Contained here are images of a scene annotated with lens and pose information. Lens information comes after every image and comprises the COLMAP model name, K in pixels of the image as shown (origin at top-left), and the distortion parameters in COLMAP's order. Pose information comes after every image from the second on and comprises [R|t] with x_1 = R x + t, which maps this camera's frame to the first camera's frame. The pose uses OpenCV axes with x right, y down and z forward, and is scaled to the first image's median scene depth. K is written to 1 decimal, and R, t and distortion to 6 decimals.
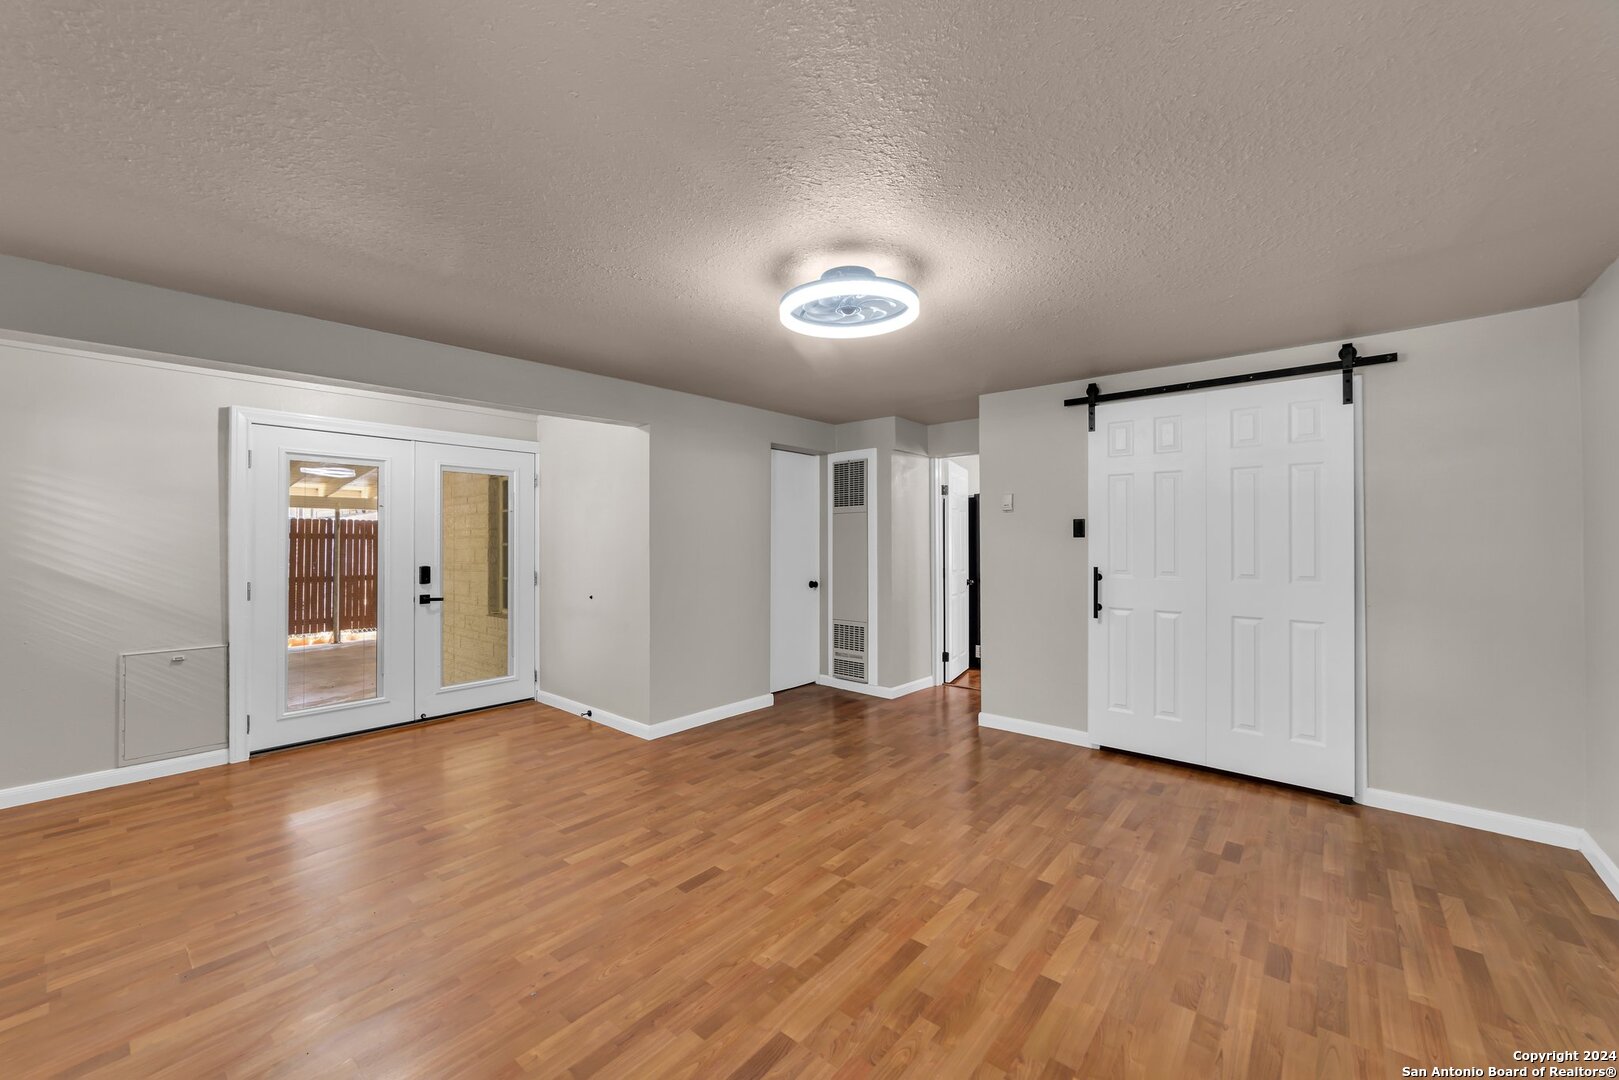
lens RADIAL K [[640.8, 0, 810.5], [0, 640.8, 537.9], [0, 0, 1]] dist [-0.023843, 0.002441]
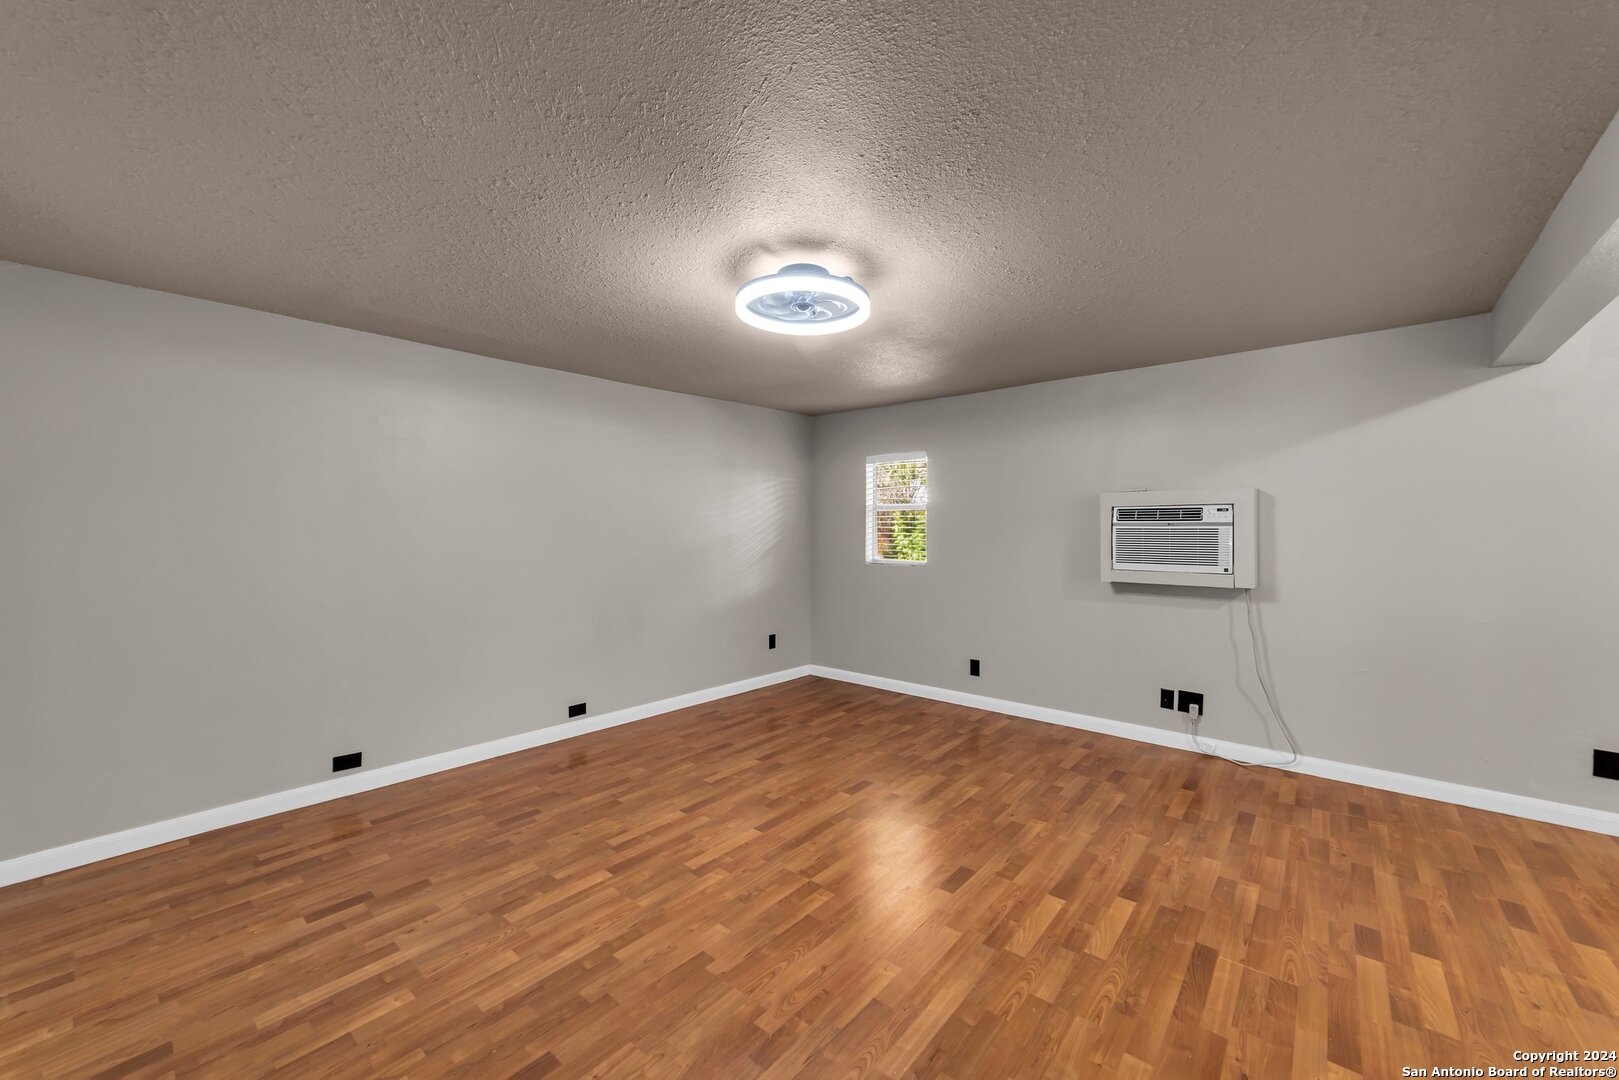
lens RADIAL K [[640.8, 0, 804.0], [0, 640.8, 530.1], [0, 0, 1]] dist [-0.023843, 0.002441]
pose [[-0.999961, 0.004861, 0.007316, 0.051905], [0.004861, 0.999988, -0.000065, 0.003895], [-0.007317, -0.000029, -0.999973, 1.985060]]
